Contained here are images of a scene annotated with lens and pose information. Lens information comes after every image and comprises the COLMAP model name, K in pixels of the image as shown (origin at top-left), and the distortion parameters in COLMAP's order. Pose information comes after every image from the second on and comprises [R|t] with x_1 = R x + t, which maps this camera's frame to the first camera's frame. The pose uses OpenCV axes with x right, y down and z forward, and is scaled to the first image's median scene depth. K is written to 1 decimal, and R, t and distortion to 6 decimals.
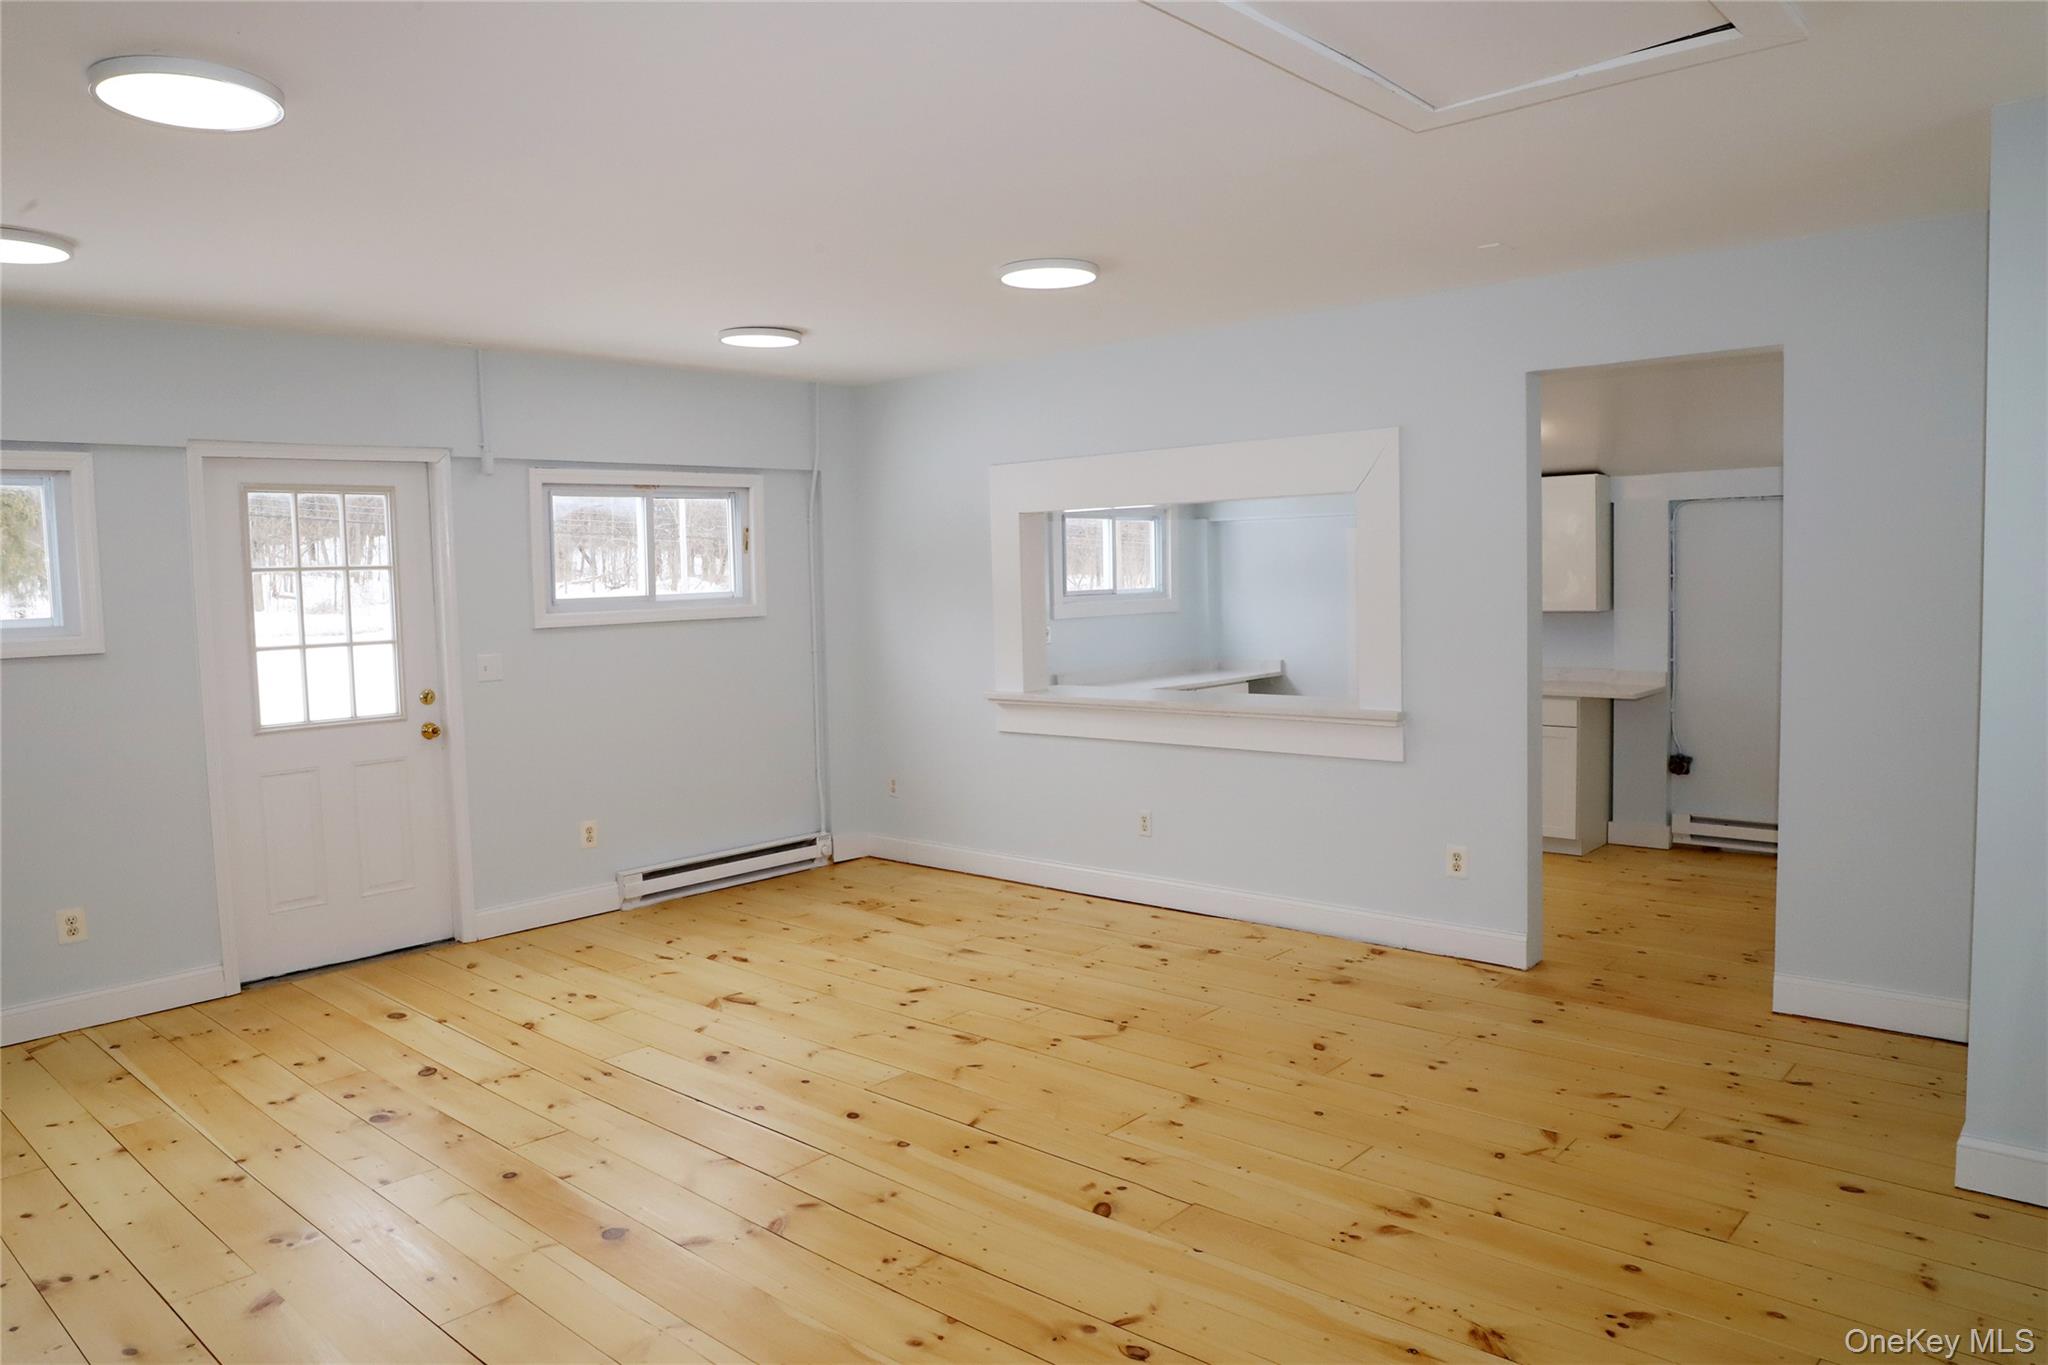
lens RADIAL K [[1376.8, 0, 1024.0], [0, 1376.8, 682.5], [0, 0, 1]] dist [-0.076216, 0.041569]
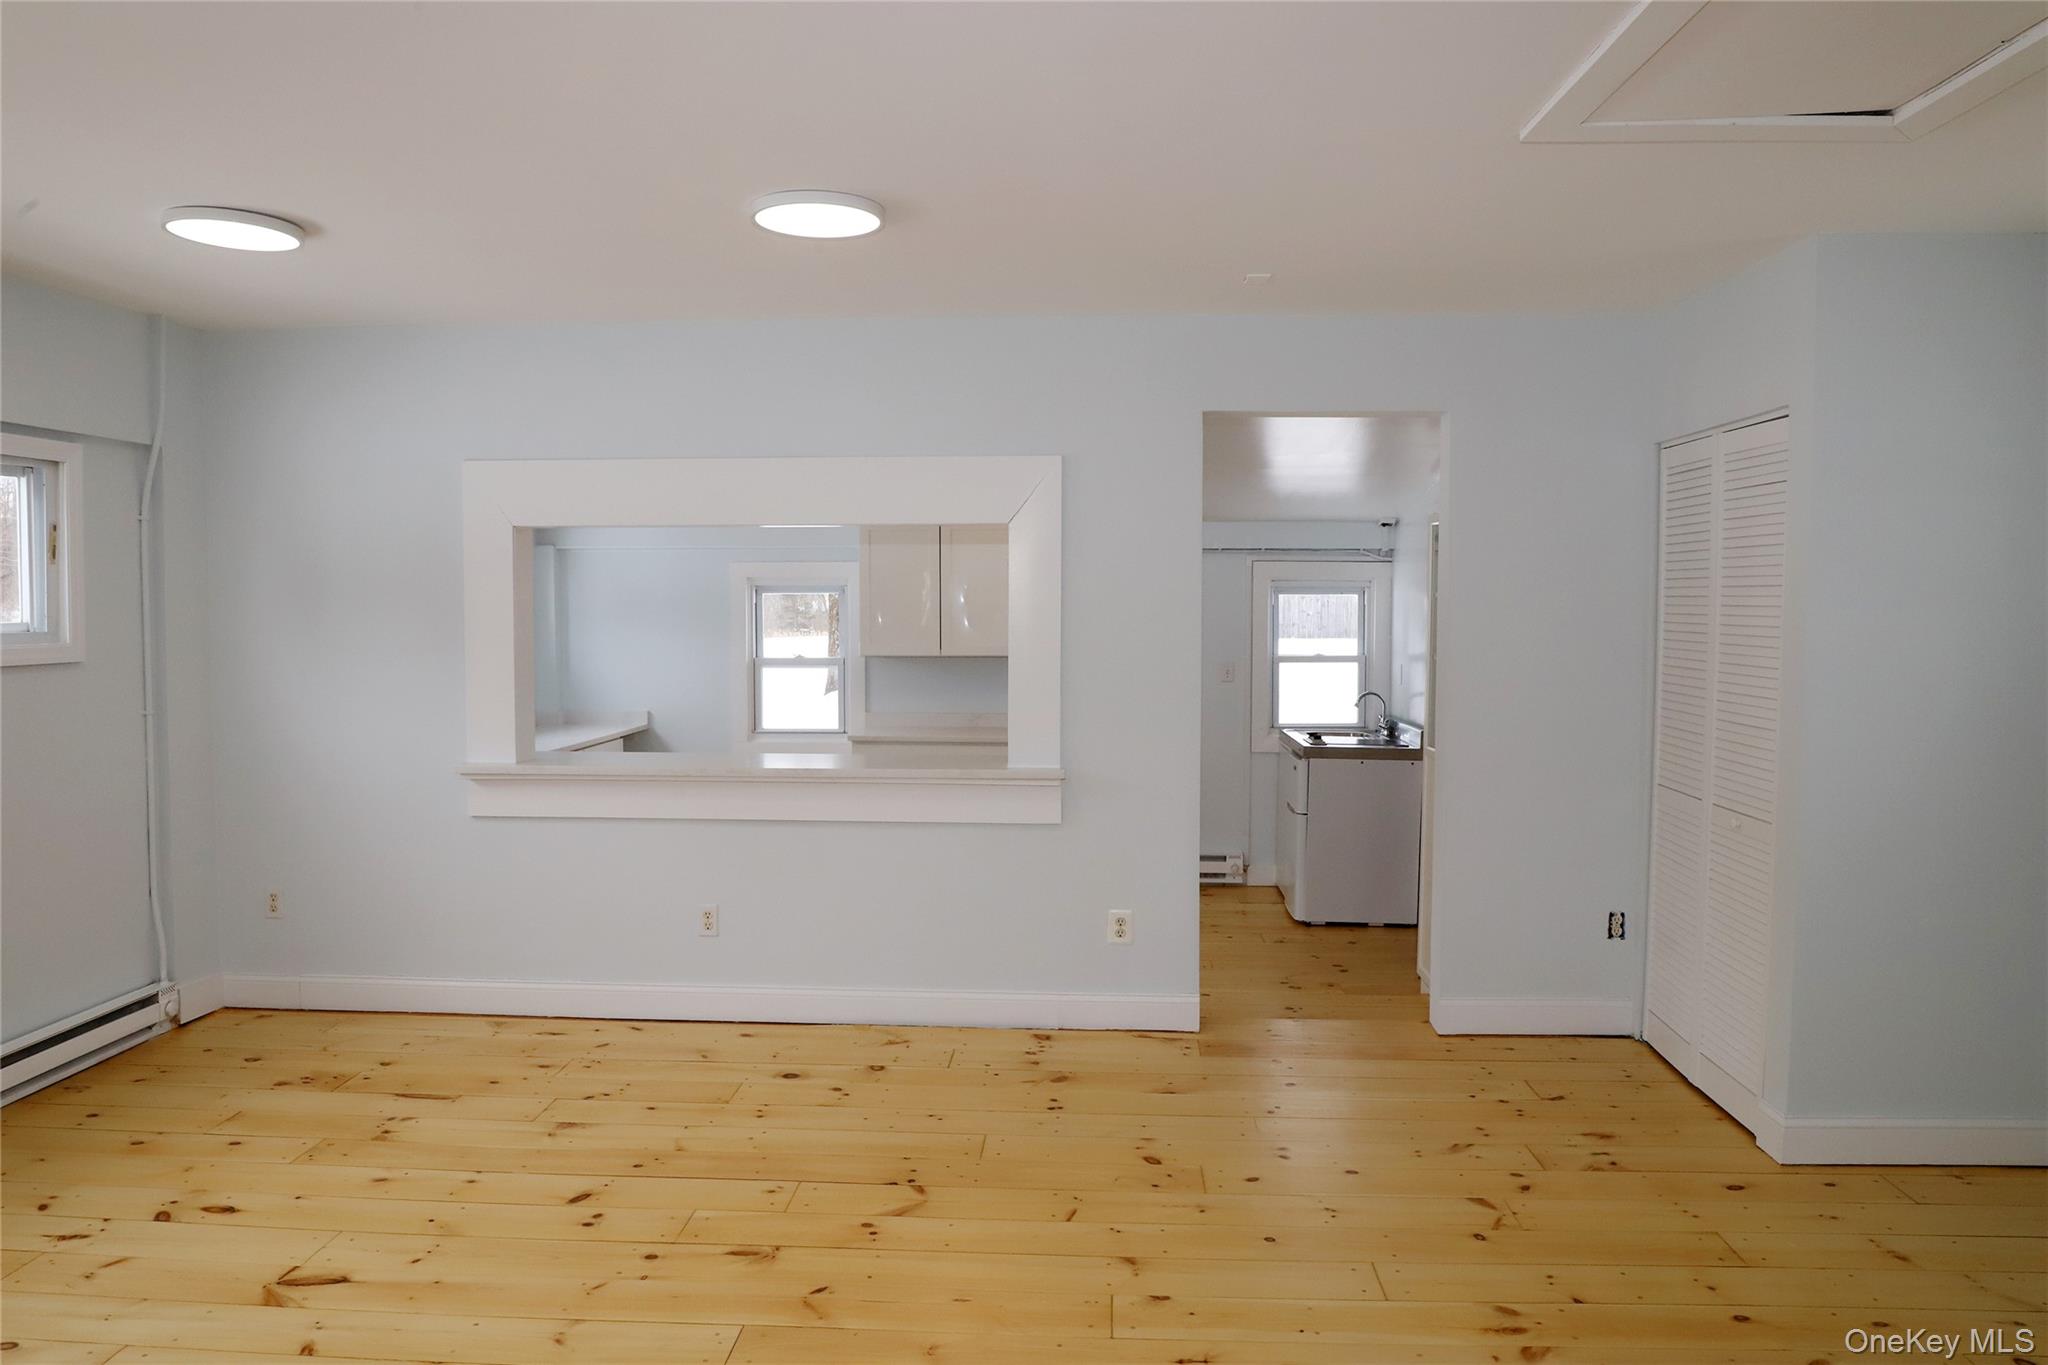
lens RADIAL K [[1402.1, 0, 1024.0], [0, 1402.1, 682.5], [0, 0, 1]] dist [-0.072125, 0.041787]
pose [[0.778835, -0.007370, 0.627185, -0.324396], [0.026764, 0.999411, -0.021491, -0.016466], [-0.626657, 0.033524, 0.778574, 0.285153]]
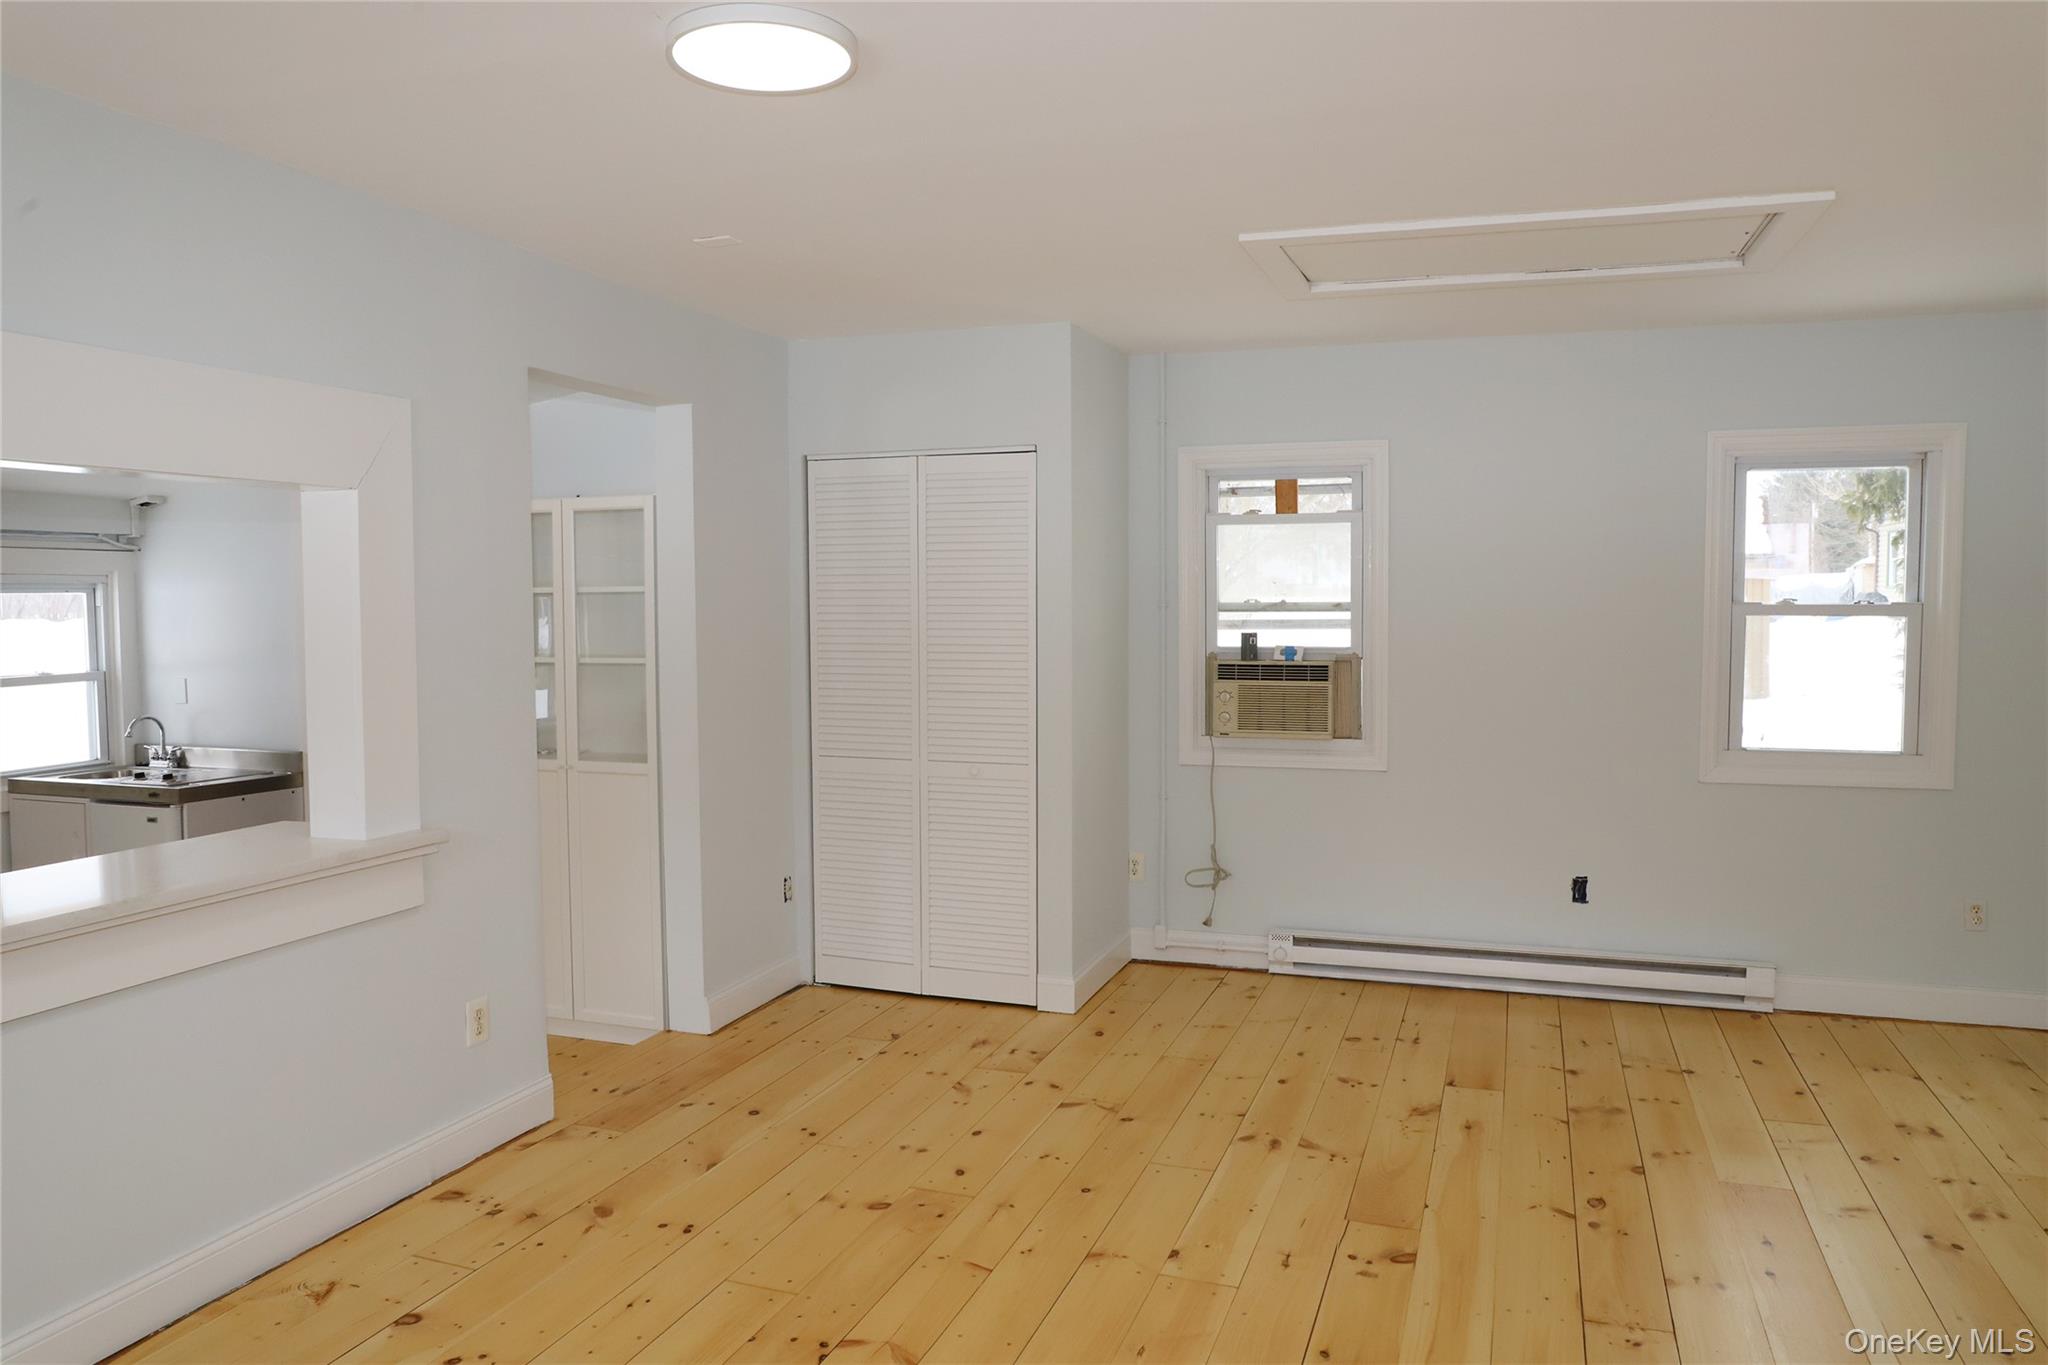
lens RADIAL K [[1402.1, 0, 1024.0], [0, 1402.1, 682.5], [0, 0, 1]] dist [-0.072125, 0.041787]
pose [[-0.385322, -0.027992, 0.922358, -0.451985], [0.088099, 0.993858, 0.066966, -0.068704], [-0.918567, 0.107062, -0.380489, 0.971348]]
